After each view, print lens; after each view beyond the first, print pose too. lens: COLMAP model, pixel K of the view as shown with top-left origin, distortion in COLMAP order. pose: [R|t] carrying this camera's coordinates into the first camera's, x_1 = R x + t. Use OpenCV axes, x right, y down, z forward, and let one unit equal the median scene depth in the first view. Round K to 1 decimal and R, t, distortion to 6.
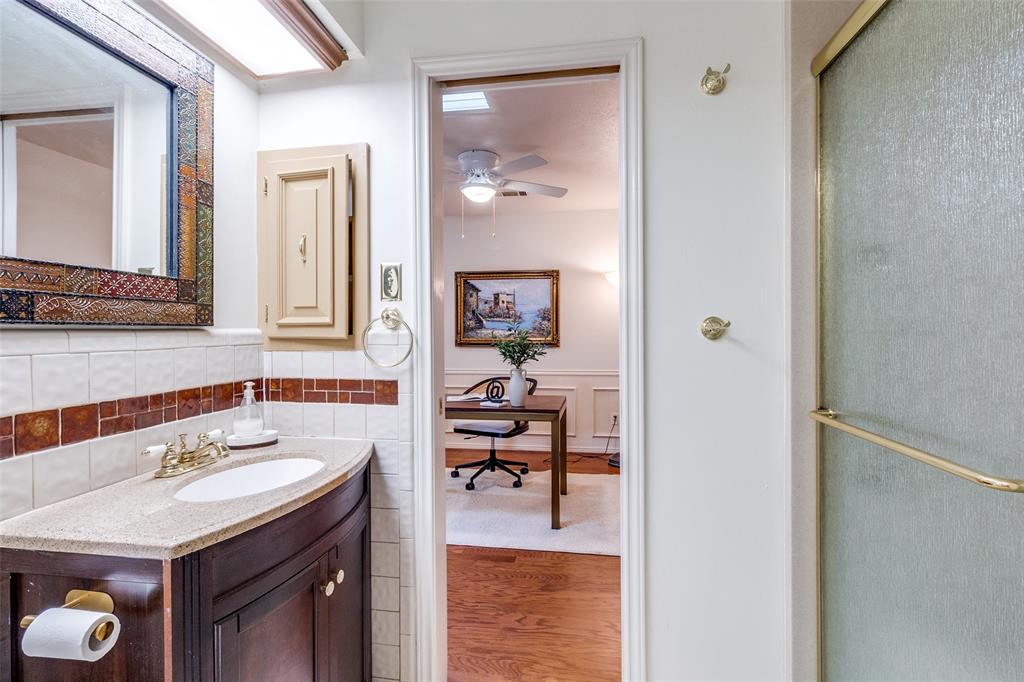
lens RADIAL K [[486.7, 0, 514.0], [0, 486.7, 337.3], [0, 0, 1]] dist [0.000972, 0.000931]
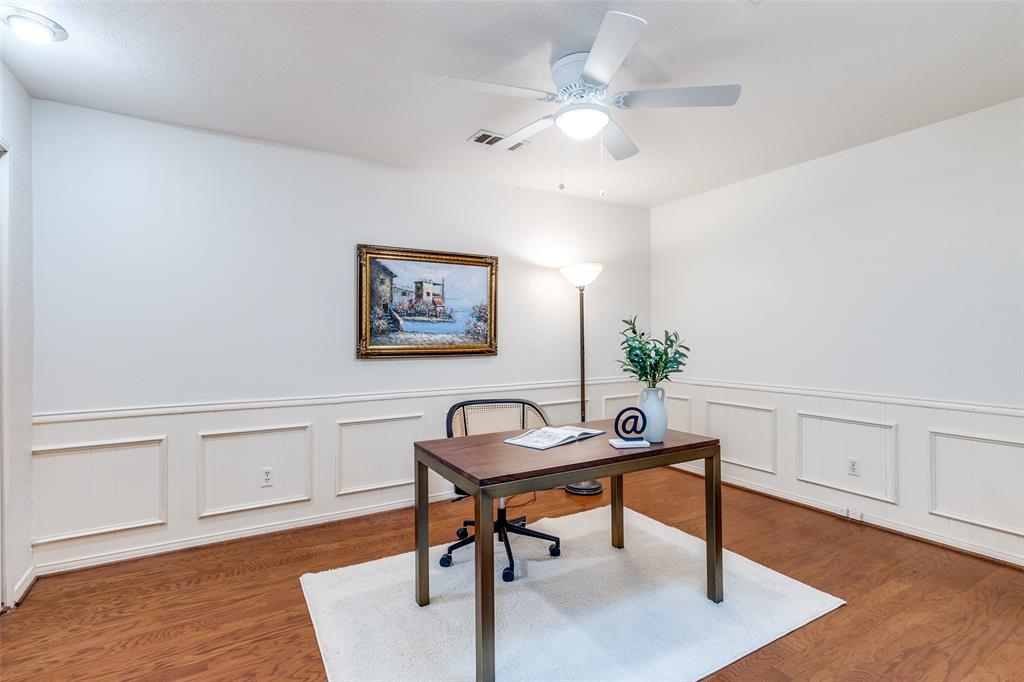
lens RADIAL K [[486.7, 0, 514.0], [0, 486.7, 336.2], [0, 0, 1]] dist [0.000972, 0.000931]
pose [[0.765752, -0.002779, 0.643129, -0.383823], [0.010589, 0.999910, -0.008287, -0.004066], [-0.643048, 0.013156, 0.765713, 0.376582]]
